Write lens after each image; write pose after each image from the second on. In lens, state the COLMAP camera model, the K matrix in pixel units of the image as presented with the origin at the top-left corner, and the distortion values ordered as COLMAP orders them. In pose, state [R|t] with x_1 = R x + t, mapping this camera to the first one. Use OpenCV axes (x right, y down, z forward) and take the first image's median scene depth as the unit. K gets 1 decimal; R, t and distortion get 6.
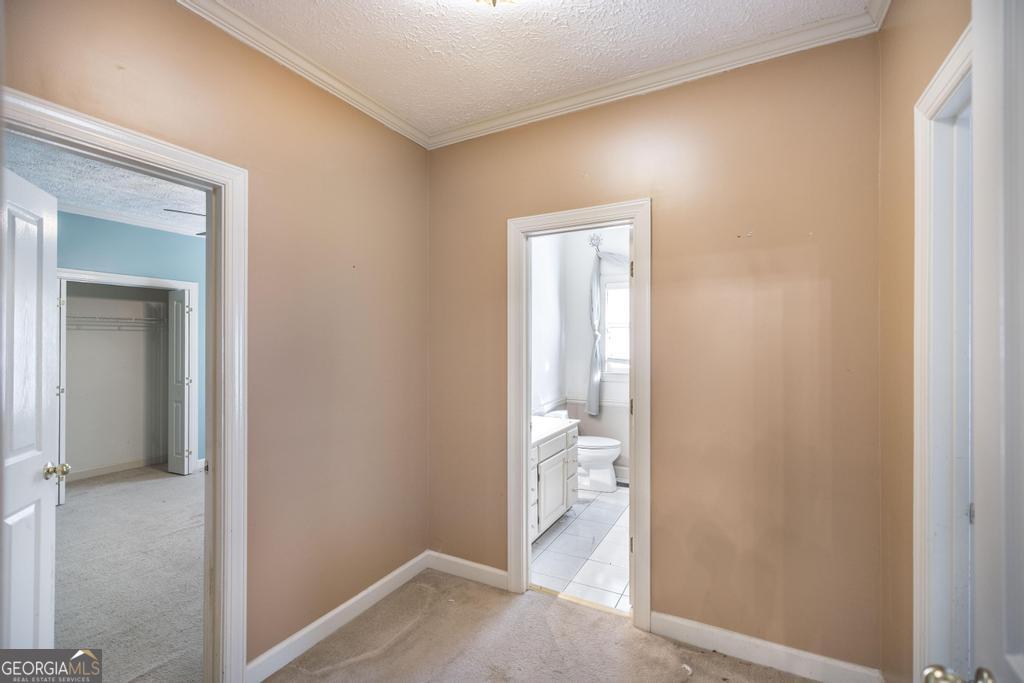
lens RADIAL K [[437.5, 0, 512.0], [0, 437.5, 341.5], [0, 0, 1]] dist [0.007224, 0.000276]
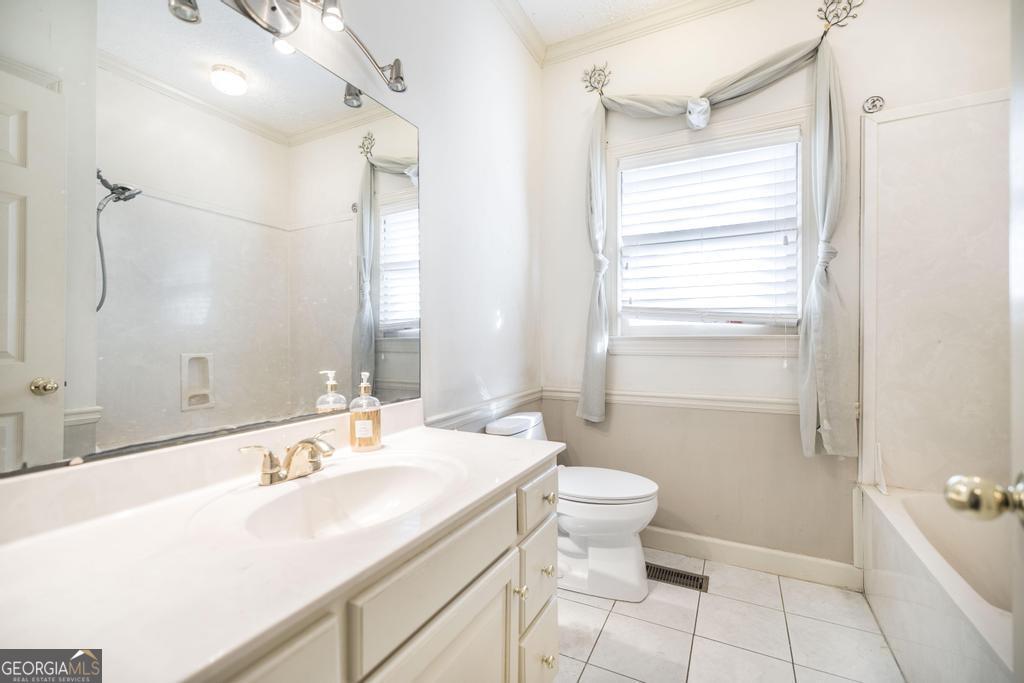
lens RADIAL K [[437.5, 0, 512.0], [0, 437.5, 341.5], [0, 0, 1]] dist [0.007224, 0.000276]
pose [[0.999832, -0.002550, 0.018150, 0.082672], [0.002383, 0.999955, 0.009182, 0.070753], [-0.018173, -0.009137, 0.999793, 0.497324]]
